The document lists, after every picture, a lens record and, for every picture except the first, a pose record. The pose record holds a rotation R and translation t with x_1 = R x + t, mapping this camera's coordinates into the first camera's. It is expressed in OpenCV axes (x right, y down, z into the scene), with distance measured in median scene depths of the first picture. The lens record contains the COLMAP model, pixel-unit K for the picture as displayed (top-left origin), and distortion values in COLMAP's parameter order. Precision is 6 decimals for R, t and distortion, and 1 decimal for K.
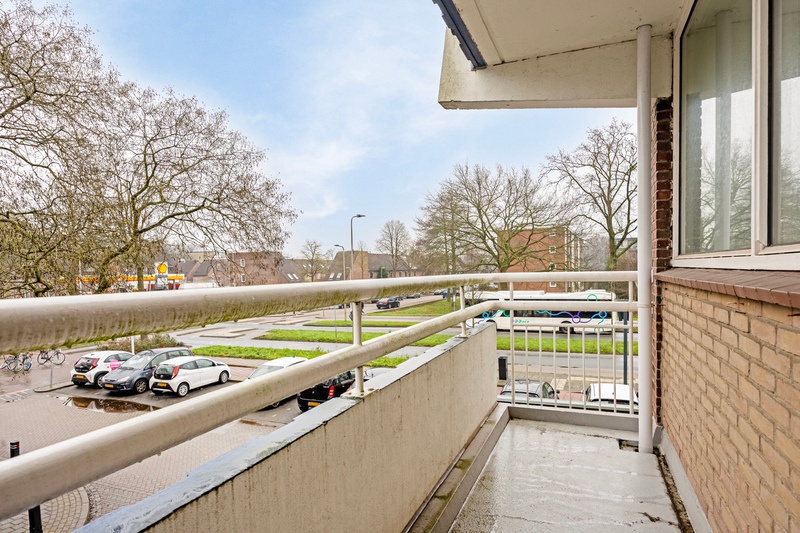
lens RADIAL K [[483.9, 0, 400.4], [0, 483.9, 260.2], [0, 0, 1]] dist [-0.000230, -0.000150]
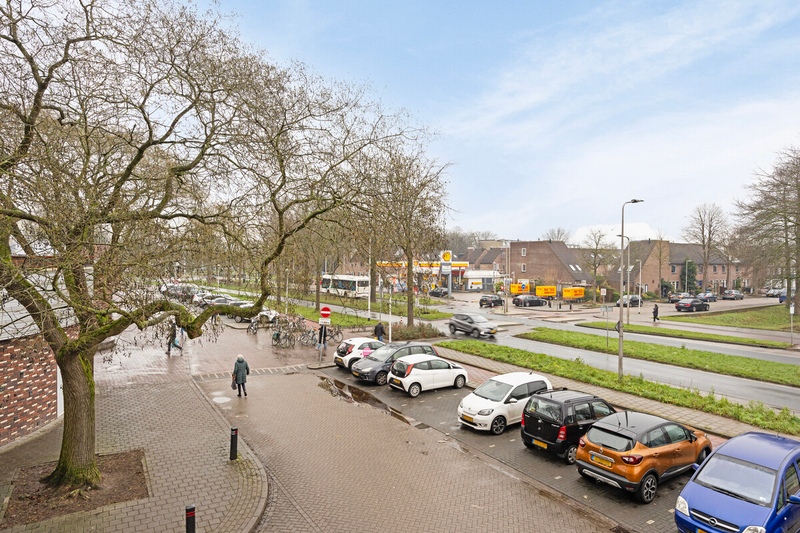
lens RADIAL K [[479.8, 0, 400.8], [0, 479.8, 244.1], [0, 0, 1]] dist [-0.000626, -0.000359]
pose [[0.831589, 0.008768, -0.555322, 0.050119], [-0.012958, 0.999909, -0.003618, -0.017325], [0.555240, 0.010205, 0.831627, 0.171481]]
